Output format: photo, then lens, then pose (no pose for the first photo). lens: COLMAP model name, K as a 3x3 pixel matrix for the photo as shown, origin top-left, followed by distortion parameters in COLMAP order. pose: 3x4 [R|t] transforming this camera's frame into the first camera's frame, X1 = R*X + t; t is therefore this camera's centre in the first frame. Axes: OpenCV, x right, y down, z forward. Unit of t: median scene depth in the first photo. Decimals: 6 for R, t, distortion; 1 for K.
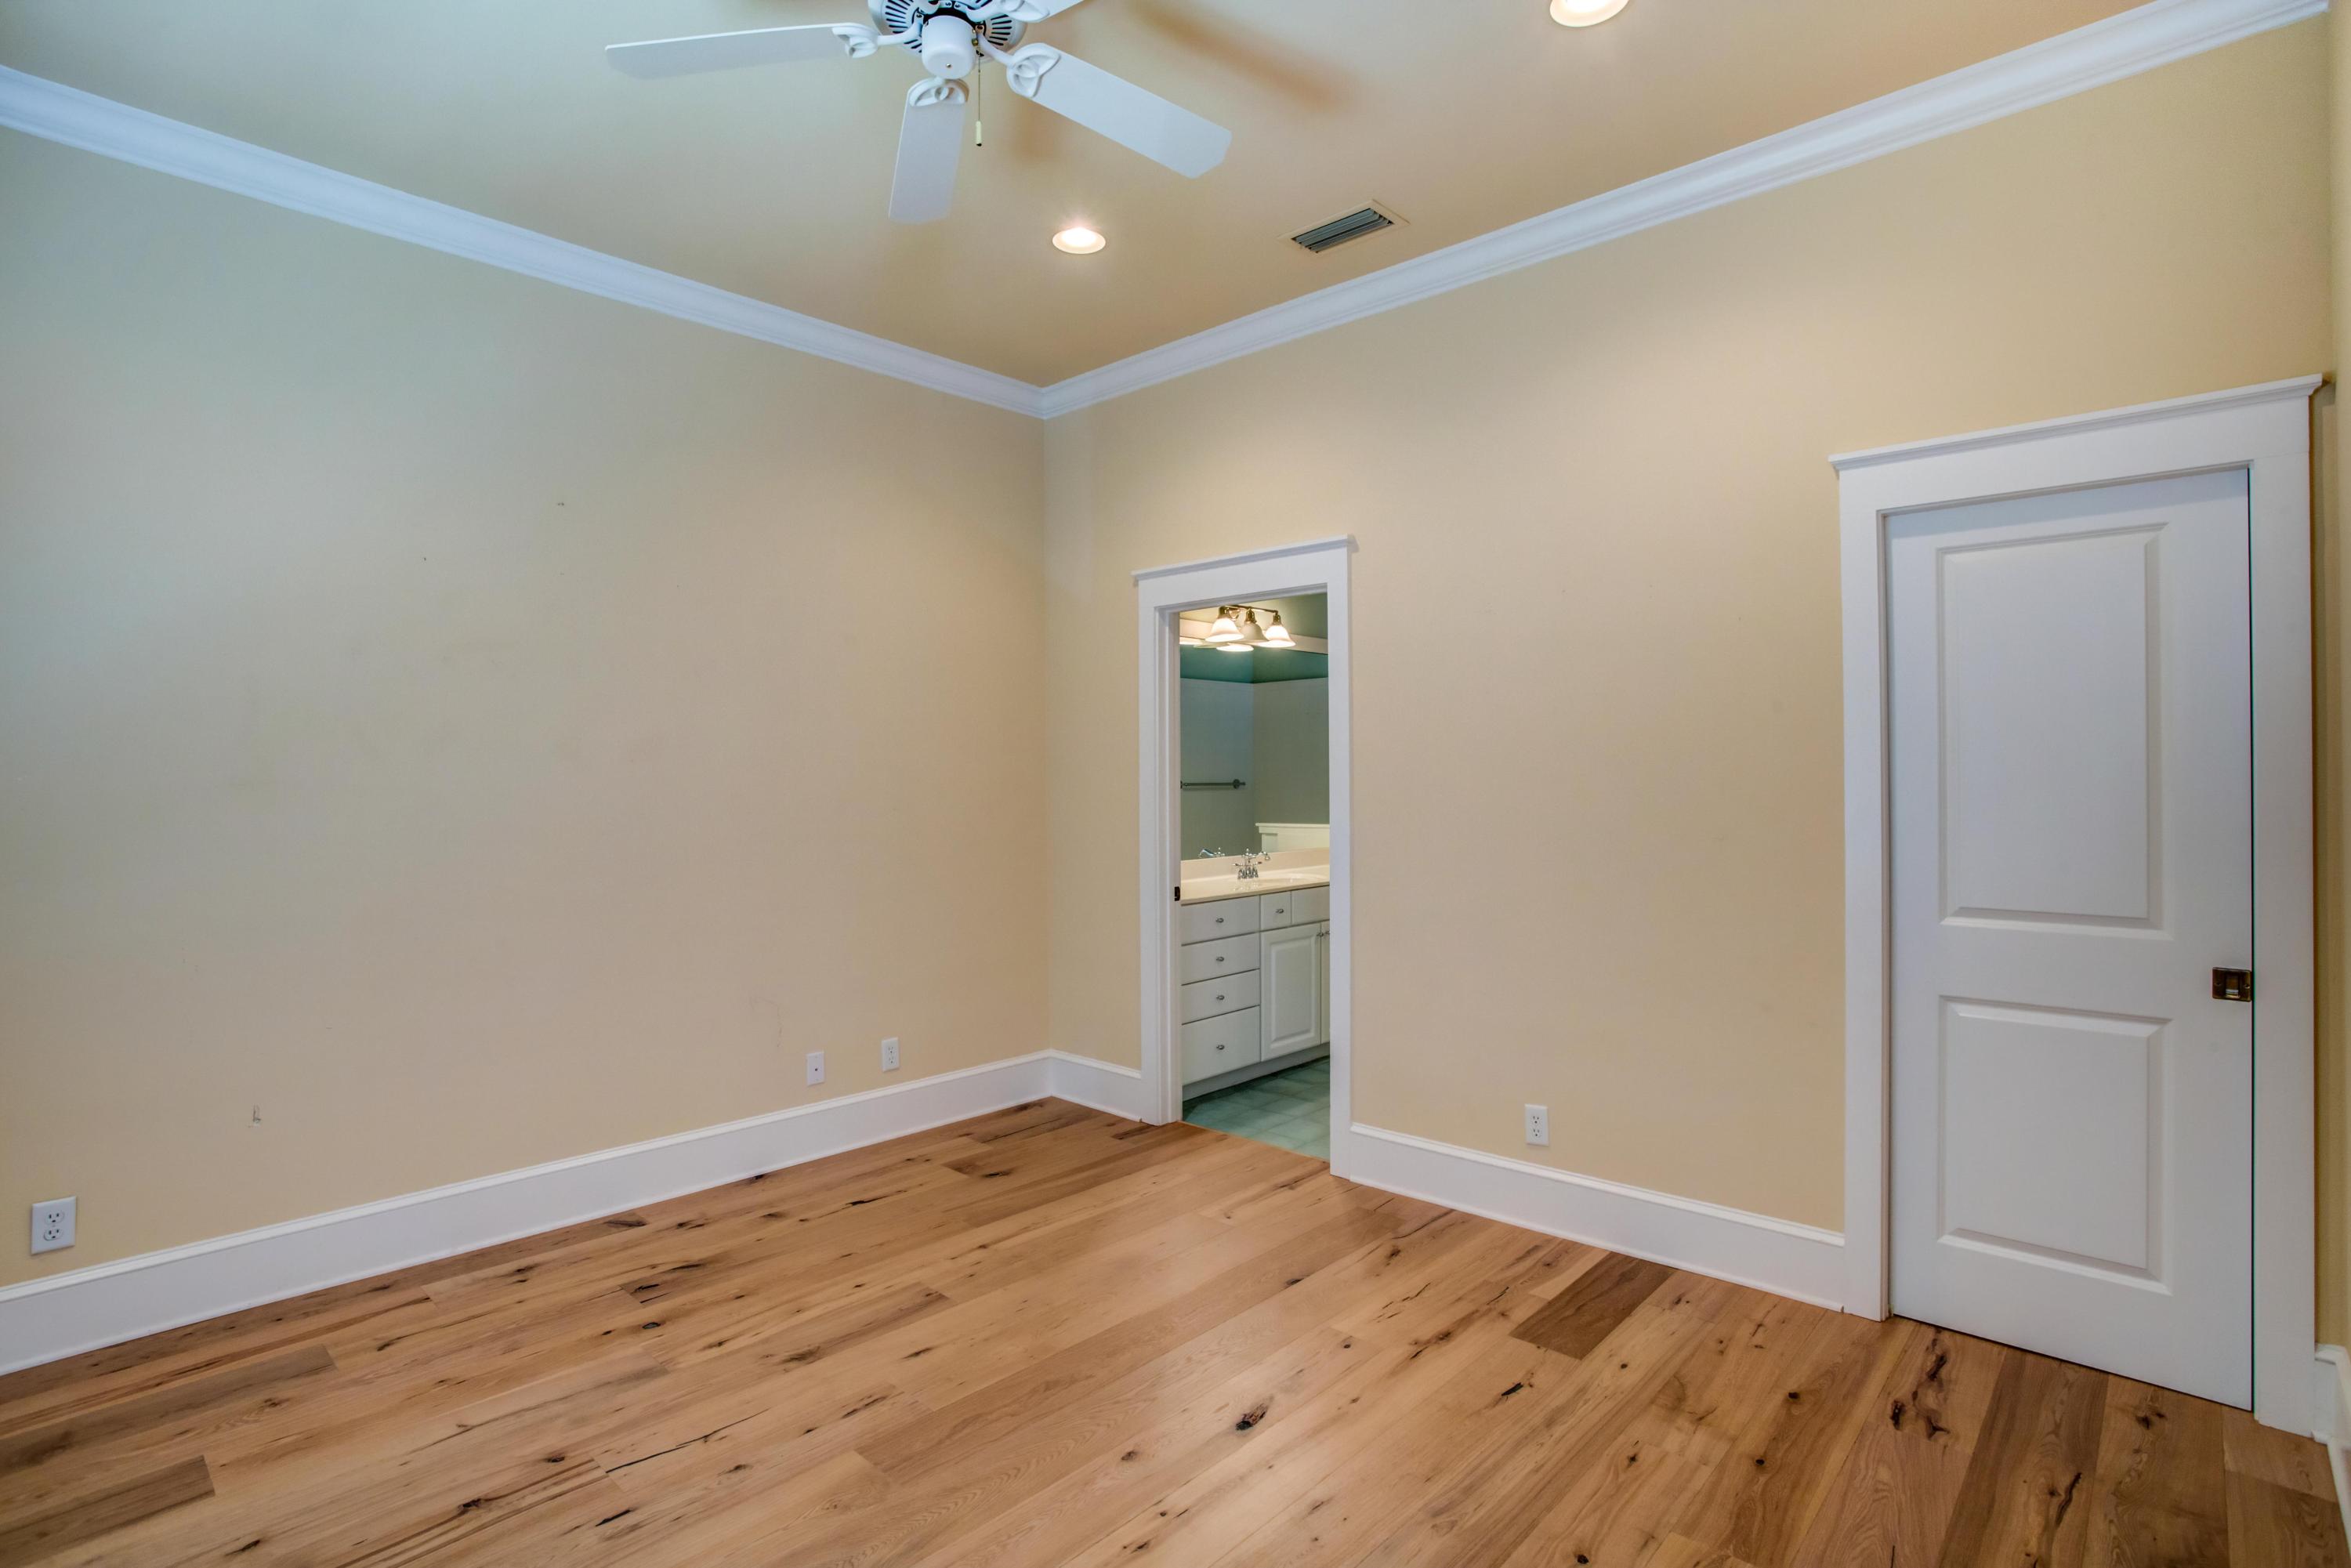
lens RADIAL K [[1149.1, 0, 1160.5], [0, 1149.1, 790.3], [0, 0, 1]] dist [-0.073486, 0.030465]
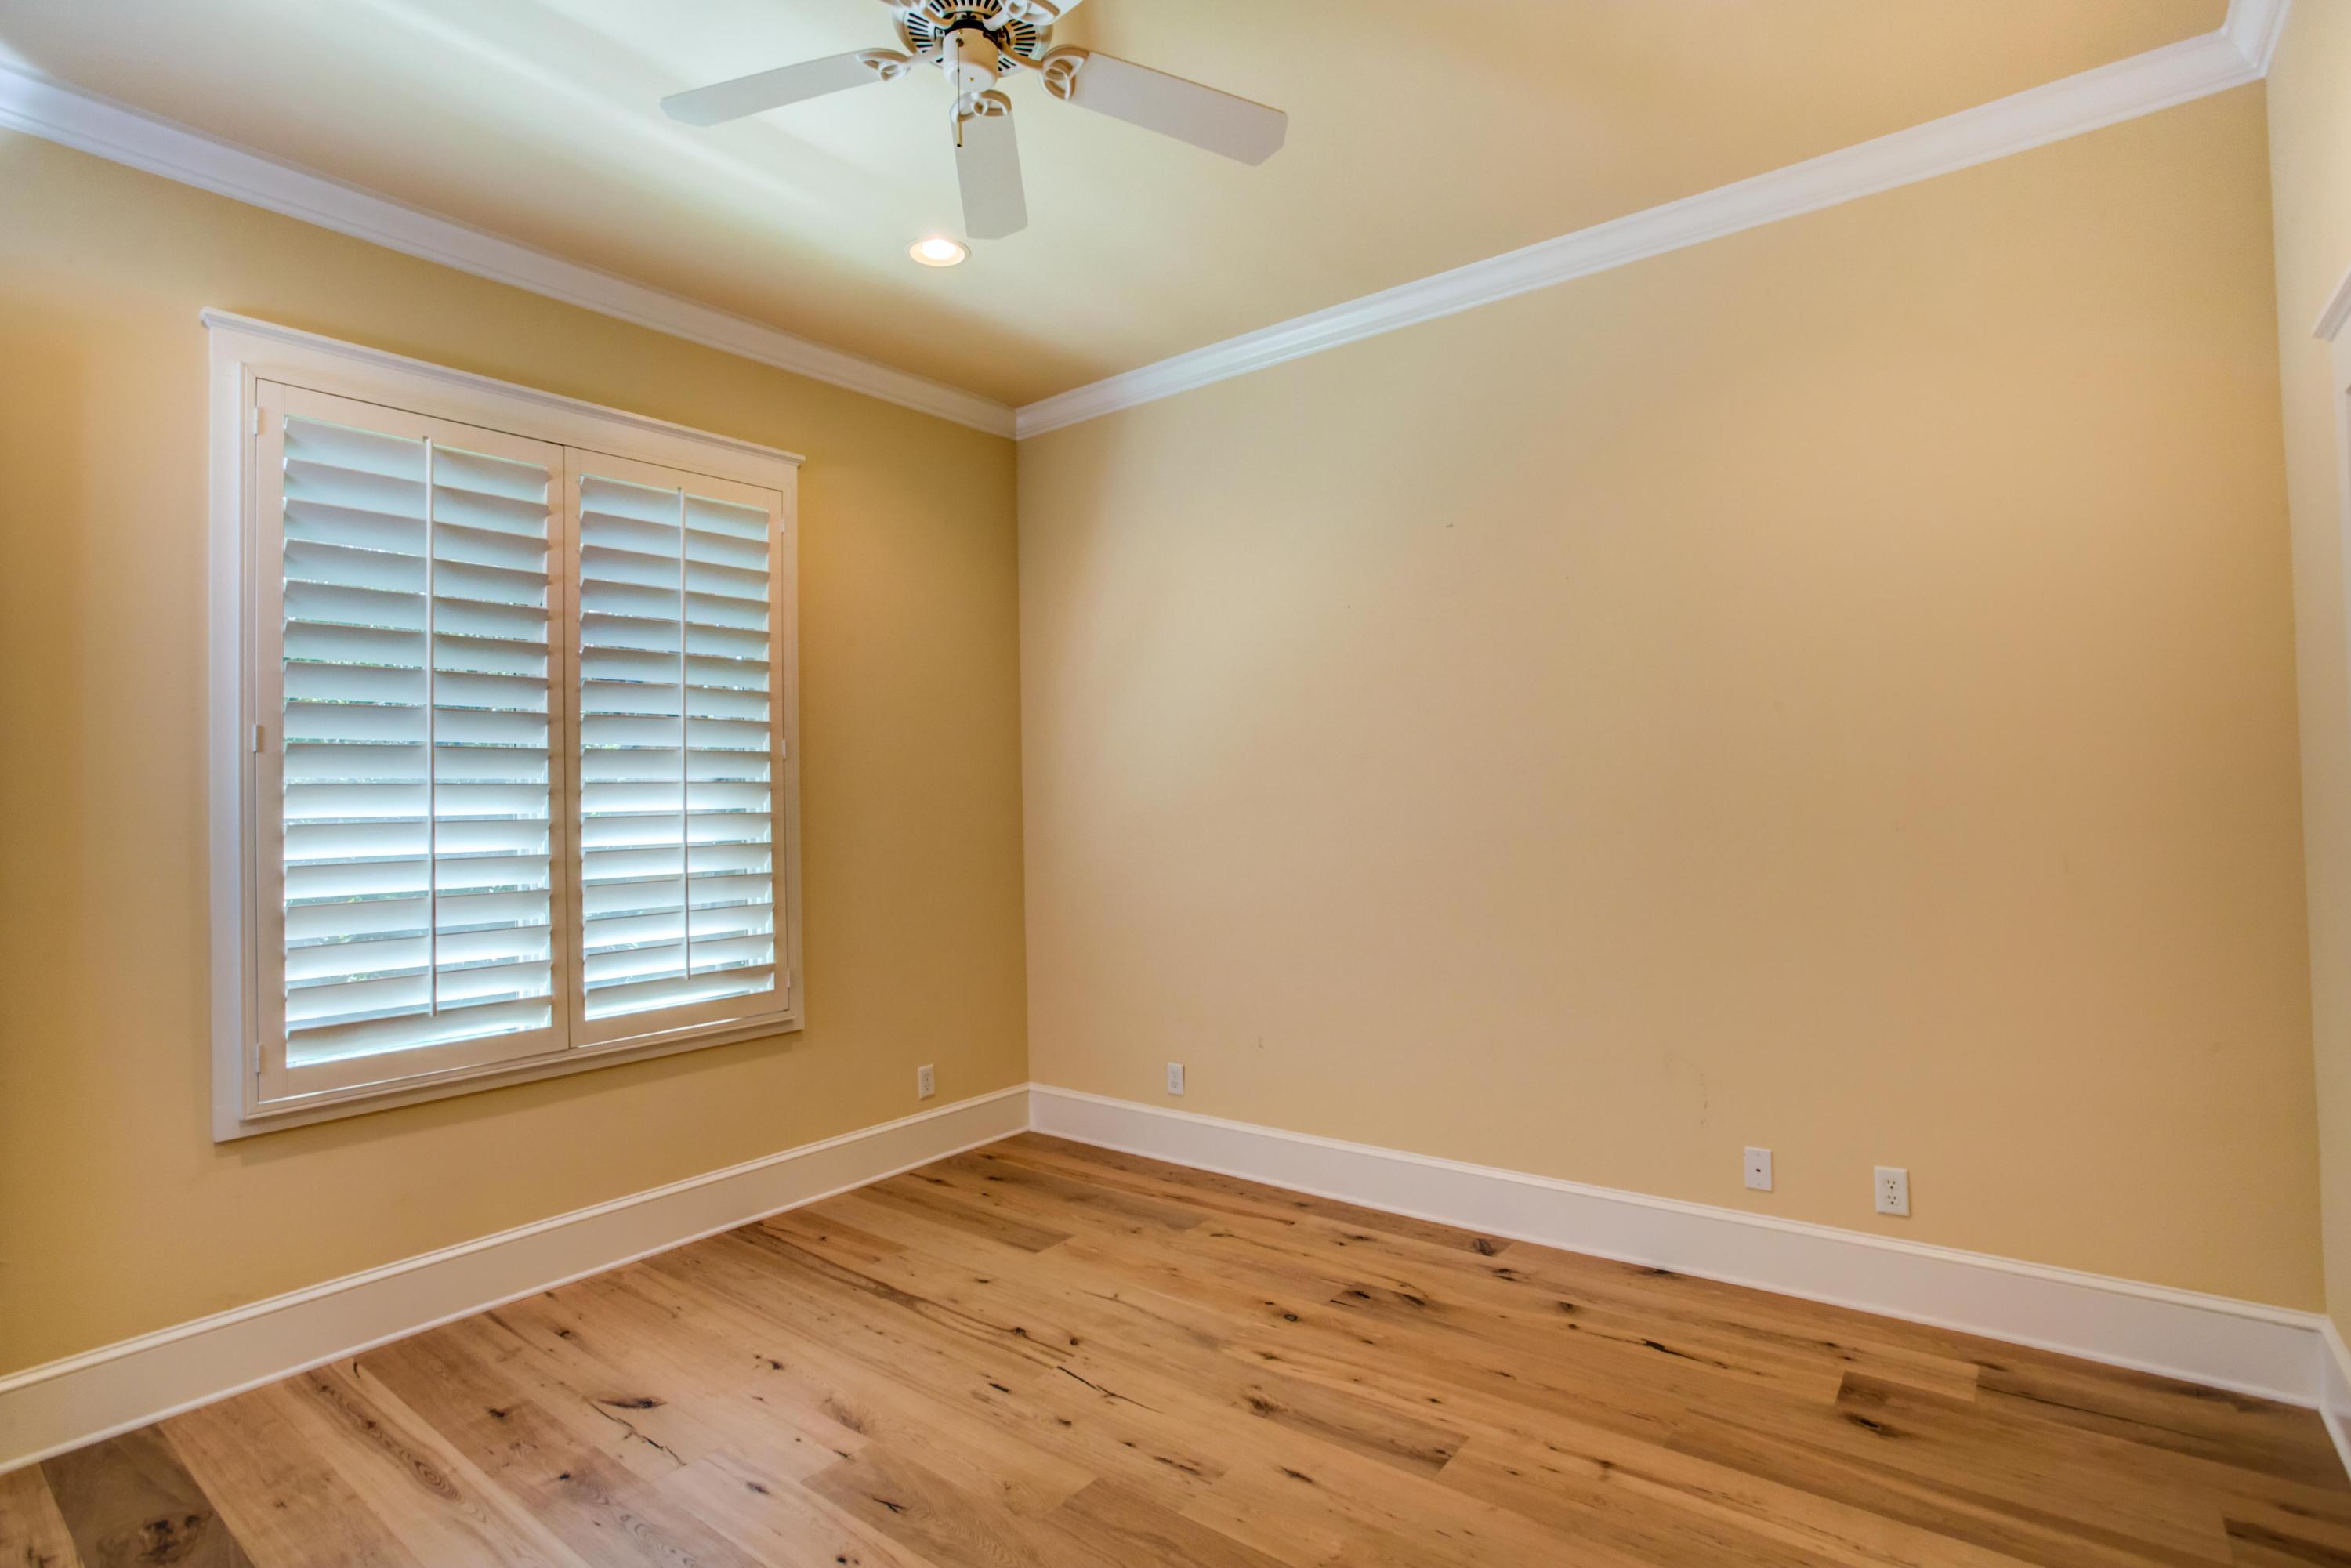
lens RADIAL K [[1149.1, 0, 1168.2], [0, 1149.1, 779.8], [0, 0, 1]] dist [-0.073486, 0.030465]
pose [[0.093337, -0.011104, -0.995573, 0.542232], [0.006559, 0.999923, -0.010538, -0.010734], [0.995613, -0.005546, 0.093403, 0.729535]]
